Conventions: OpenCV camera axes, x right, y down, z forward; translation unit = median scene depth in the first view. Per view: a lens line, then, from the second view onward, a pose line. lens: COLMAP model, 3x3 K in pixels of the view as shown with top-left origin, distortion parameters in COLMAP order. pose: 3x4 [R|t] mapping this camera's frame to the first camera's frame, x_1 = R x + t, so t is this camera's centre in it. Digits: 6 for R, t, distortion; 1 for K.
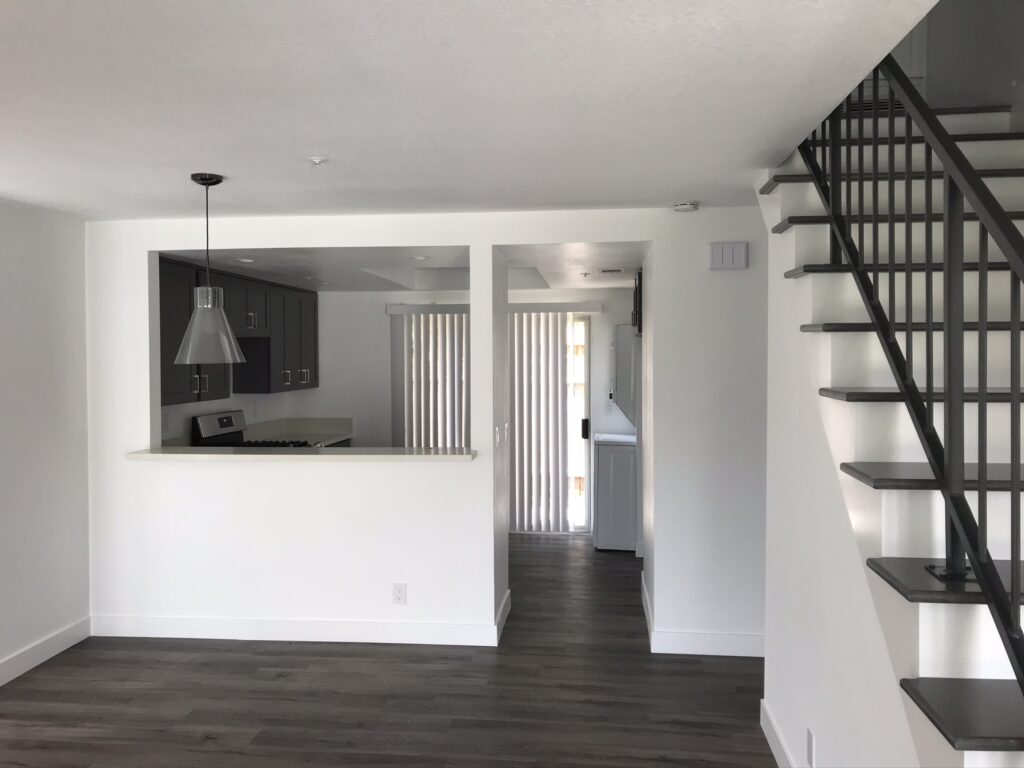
lens RADIAL K [[852.8, 0, 520.4], [0, 852.8, 383.4], [0, 0, 1]] dist [0.025072, -0.043303]
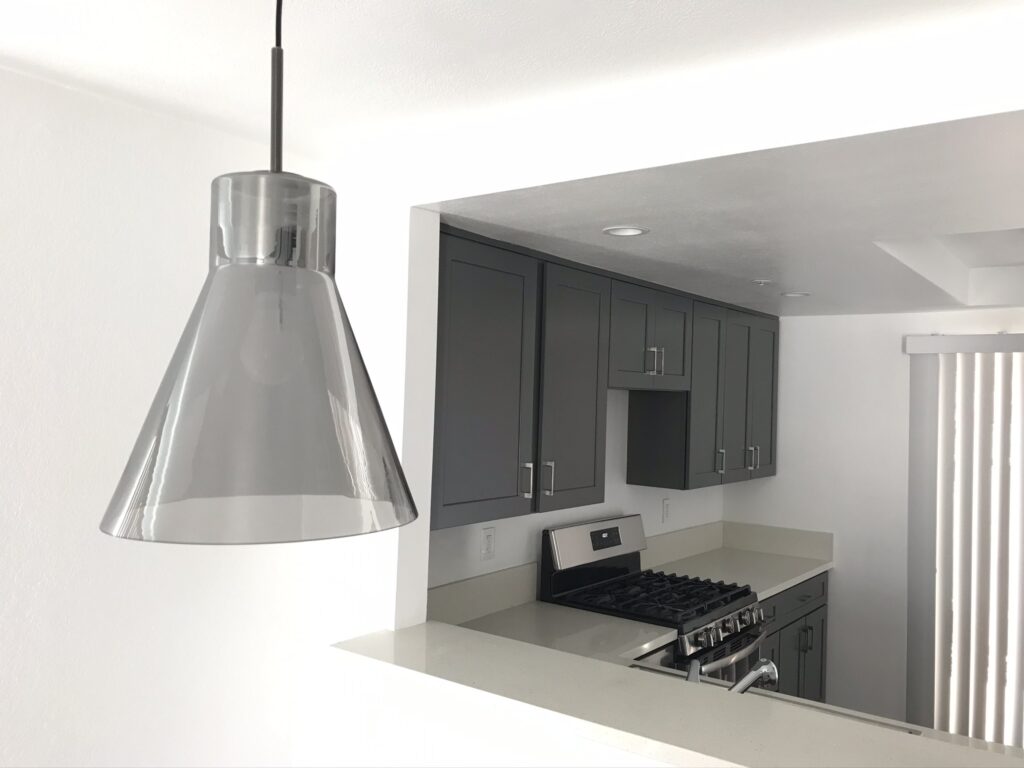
lens RADIAL K [[852.8, 0, 516.4], [0, 852.8, 389.5], [0, 0, 1]] dist [0.025072, -0.043303]
pose [[0.860230, 0.018319, -0.509577, -0.101808], [-0.046189, 0.998045, -0.042094, -0.025786], [0.507810, 0.059748, 0.859395, 0.447656]]
